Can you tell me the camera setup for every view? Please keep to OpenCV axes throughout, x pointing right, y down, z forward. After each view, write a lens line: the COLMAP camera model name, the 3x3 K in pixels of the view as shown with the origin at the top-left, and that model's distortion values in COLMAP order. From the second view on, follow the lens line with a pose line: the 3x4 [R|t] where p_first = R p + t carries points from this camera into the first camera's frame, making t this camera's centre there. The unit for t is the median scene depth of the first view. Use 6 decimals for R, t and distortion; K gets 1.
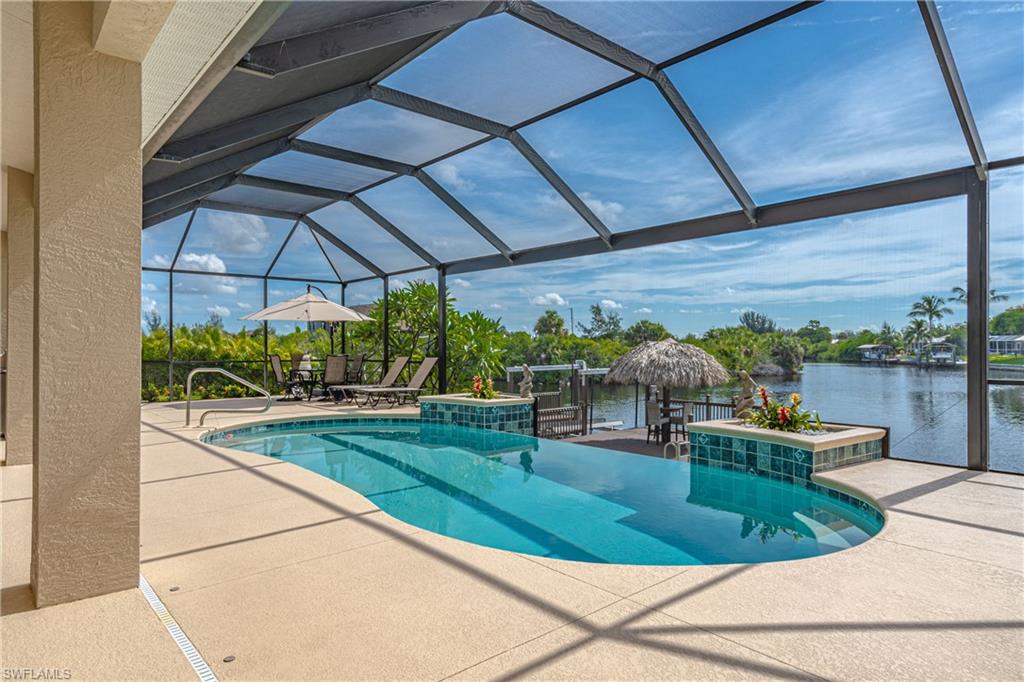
lens RADIAL K [[648.1, 0, 509.2], [0, 648.1, 344.4], [0, 0, 1]] dist [0.004726, 0.001574]
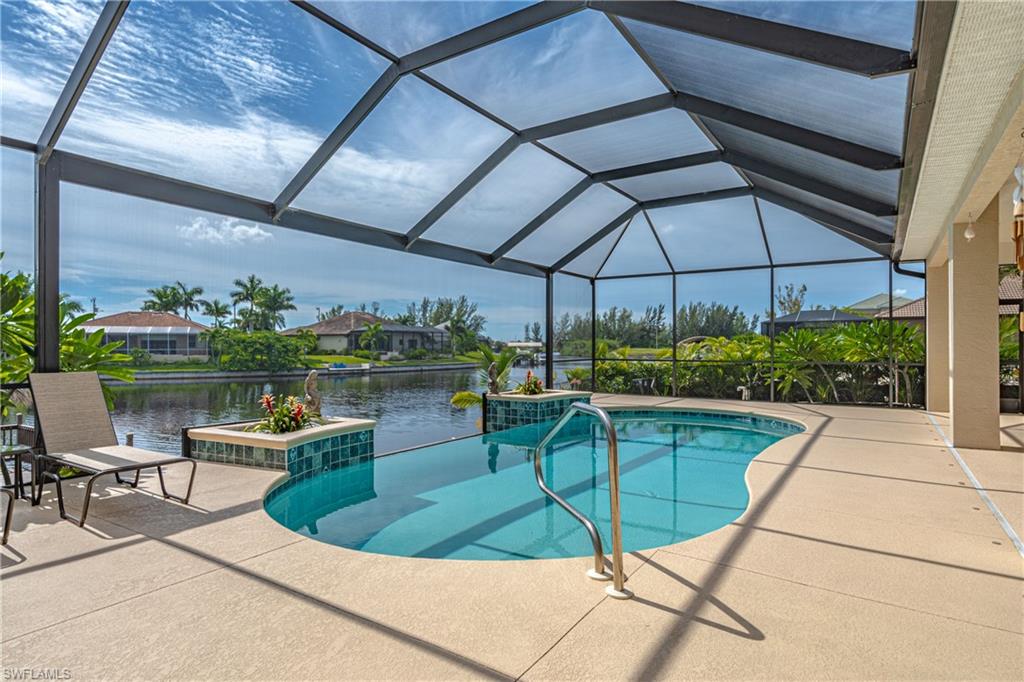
lens RADIAL K [[565.8, 0, 507.1], [0, 565.8, 342.8], [0, 0, 1]] dist [0.025309, 0.000840]
pose [[-0.275409, 0.009144, 0.961284, -0.621183], [-0.000816, 0.999952, -0.009746, 0.004365], [-0.961327, -0.003469, -0.275388, 0.925433]]
